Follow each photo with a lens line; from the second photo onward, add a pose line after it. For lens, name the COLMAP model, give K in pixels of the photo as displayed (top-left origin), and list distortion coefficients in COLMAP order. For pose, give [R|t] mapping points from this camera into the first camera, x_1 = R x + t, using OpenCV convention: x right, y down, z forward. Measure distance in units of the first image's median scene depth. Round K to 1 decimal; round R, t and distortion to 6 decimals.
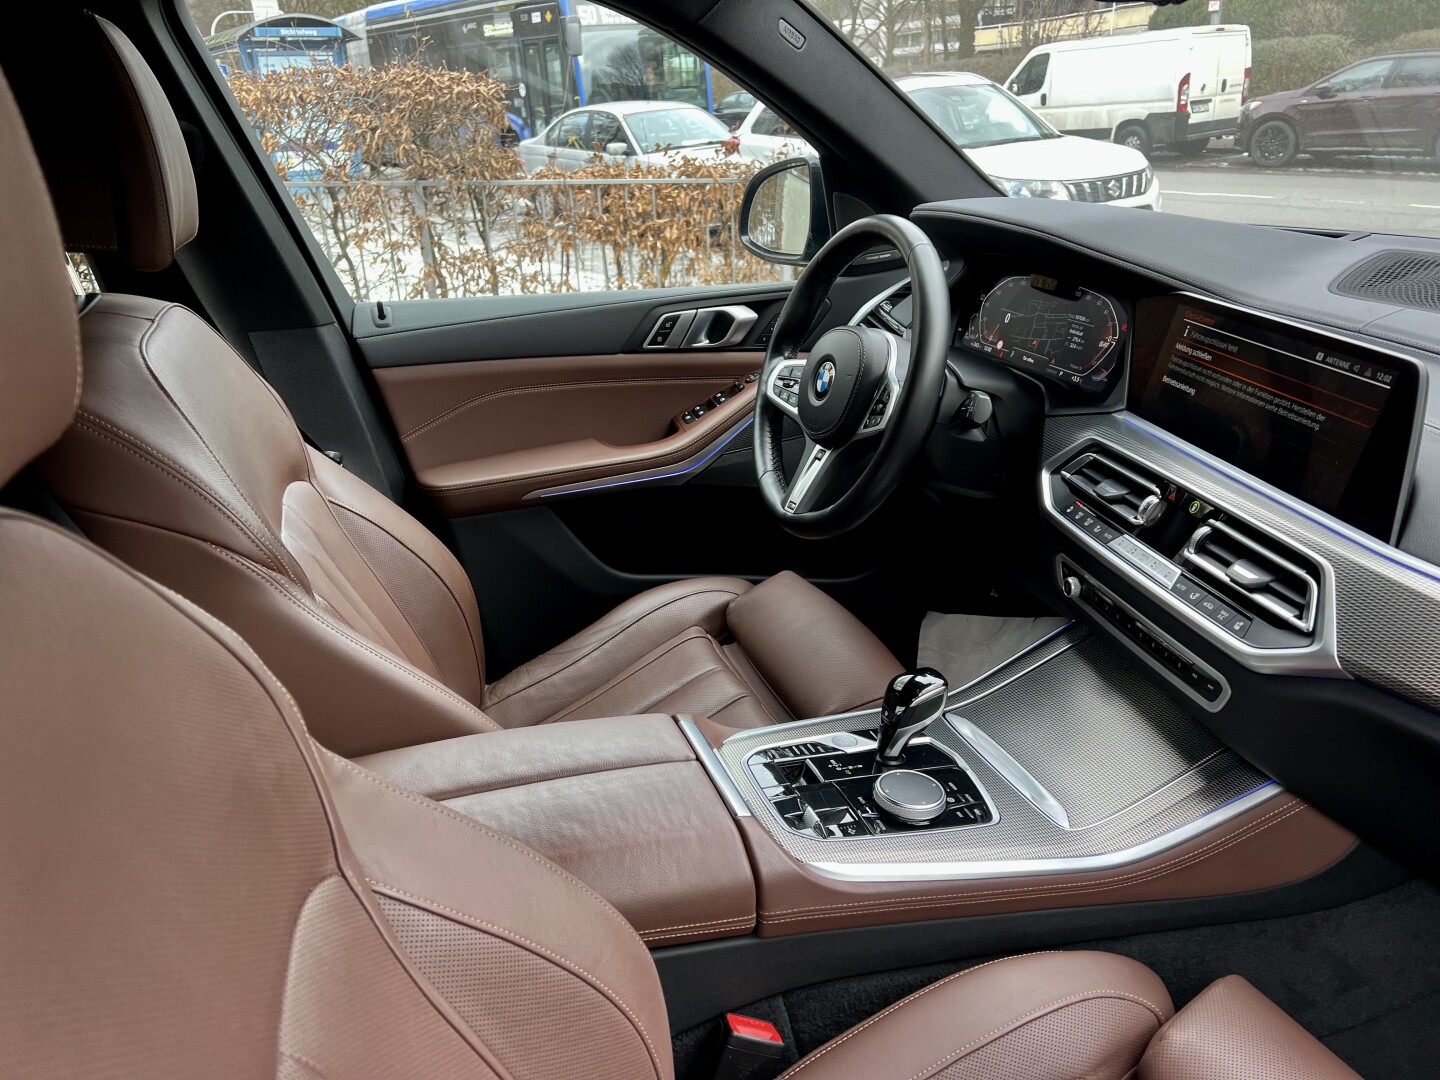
lens RADIAL K [[1076.1, 0, 724.5], [0, 1076.1, 542.8], [0, 0, 1]] dist [0.057671, -0.067420]
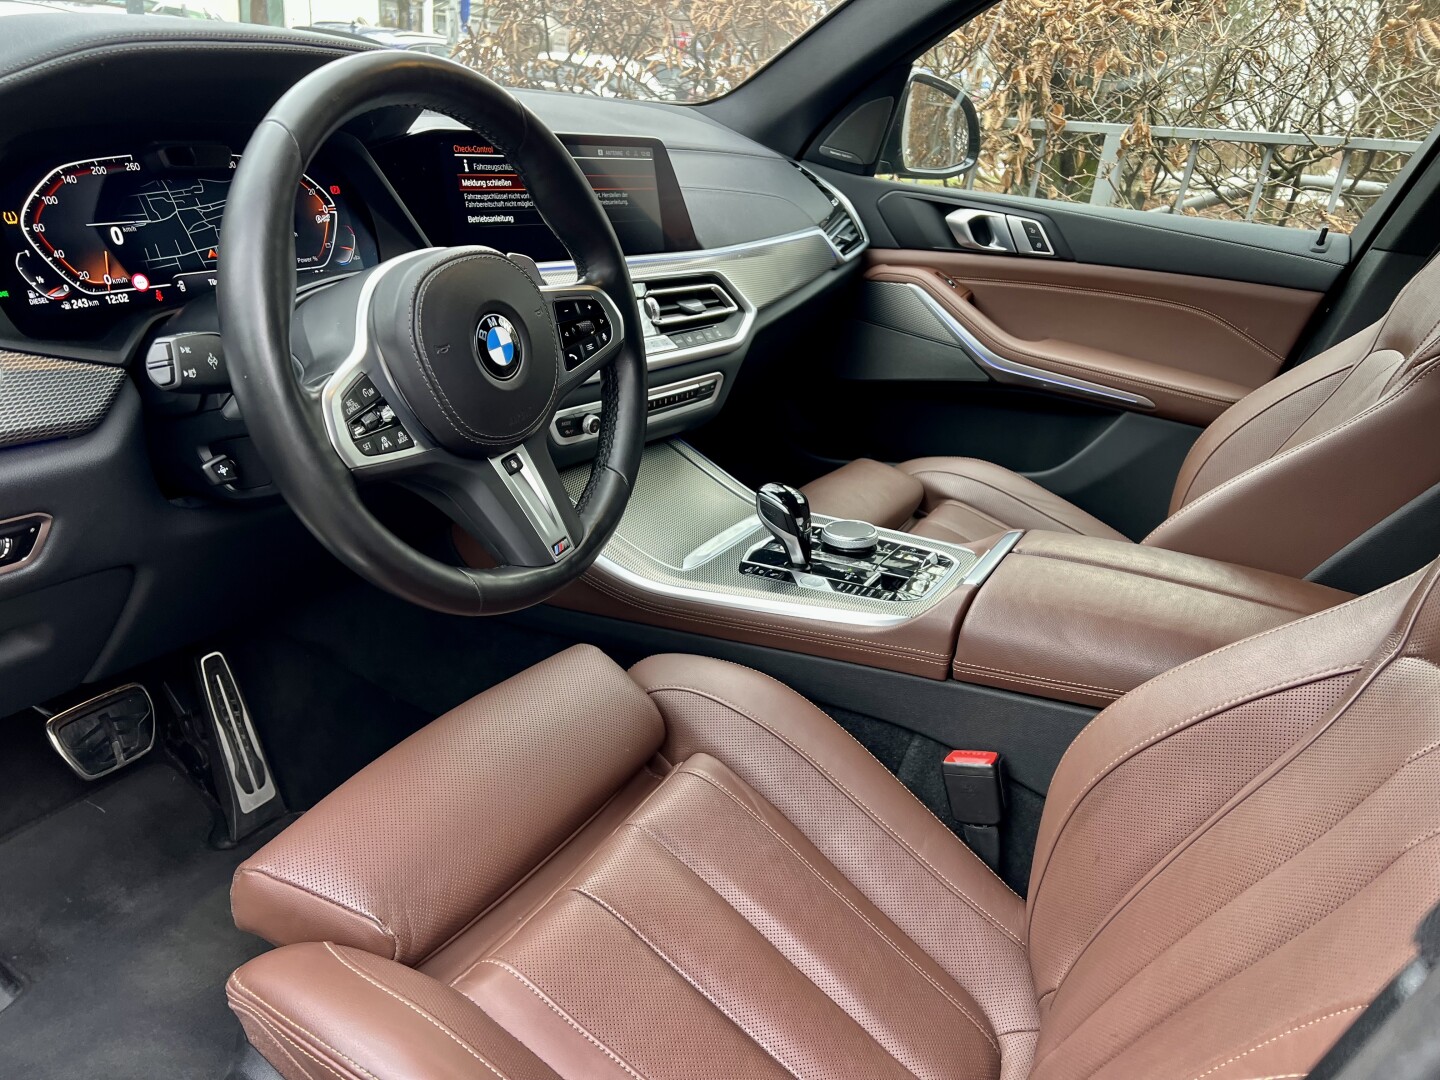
lens RADIAL K [[1076.1, 0, 724.5], [0, 1076.1, 542.8], [0, 0, 1]] dist [0.057671, -0.067420]
pose [[-0.652763, -0.338162, 0.677899, -0.535360], [0.212092, 0.777481, 0.592065, -0.488860], [-0.727267, 0.530255, -0.435789, 1.527676]]
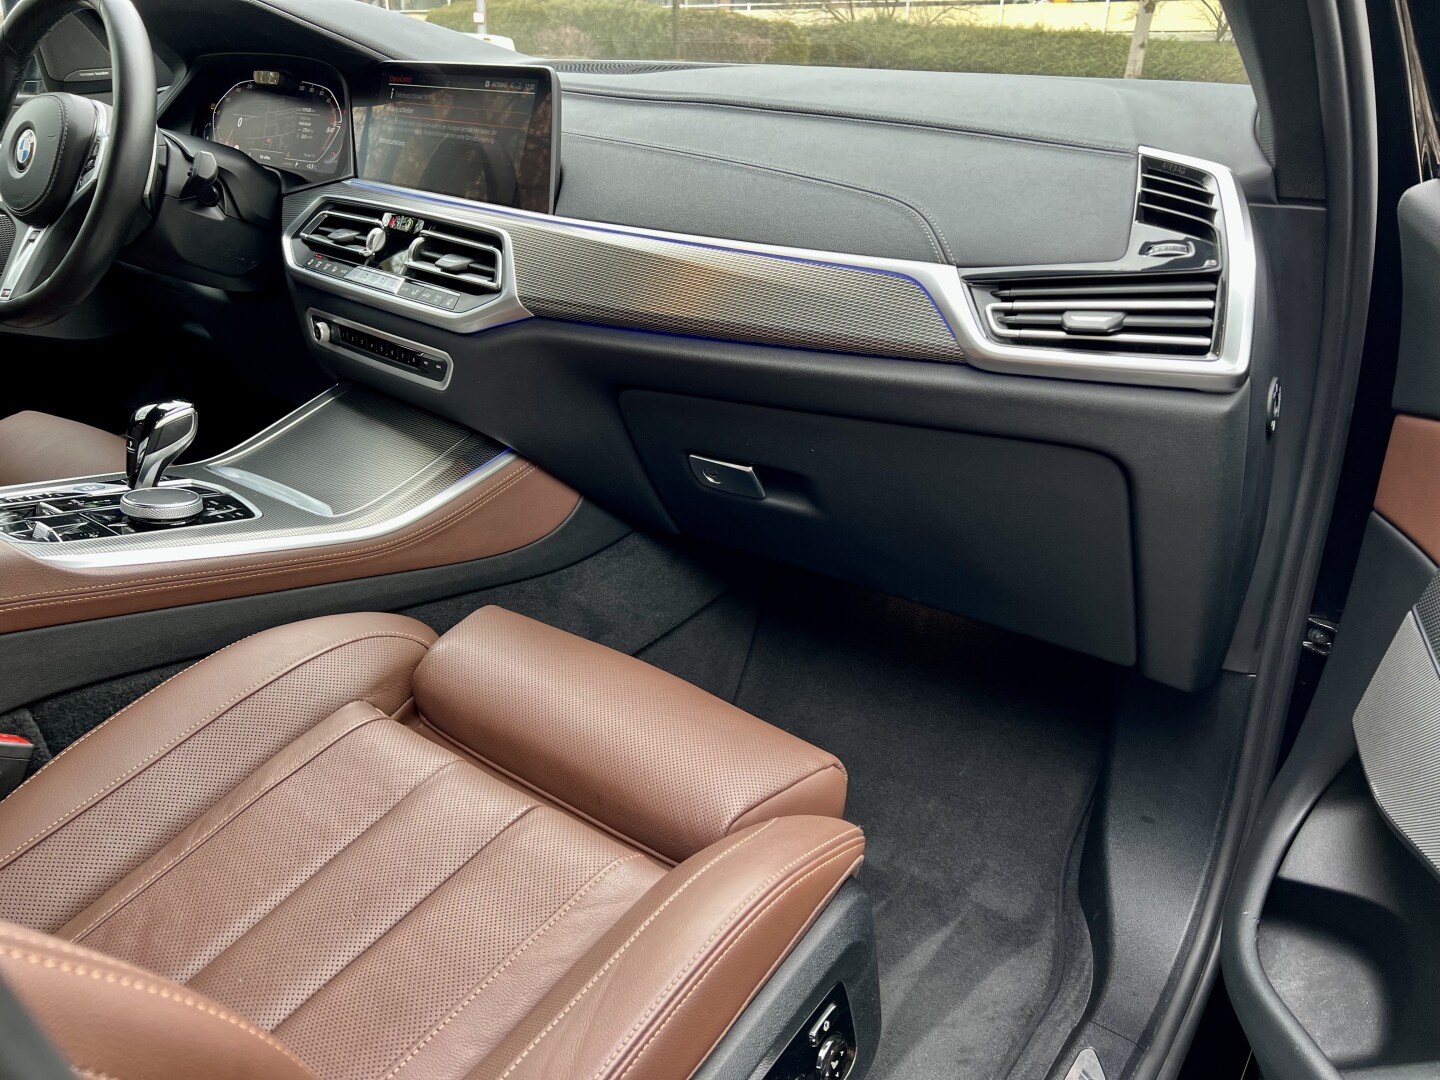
lens RADIAL K [[1076.1, 0, 724.5], [0, 1076.1, 542.8], [0, 0, 1]] dist [0.057671, -0.067420]
pose [[0.832216, -0.131014, 0.538750, 0.056335], [0.138134, 0.990035, 0.027380, 0.288173], [-0.536968, 0.051634, 0.842021, -0.089942]]
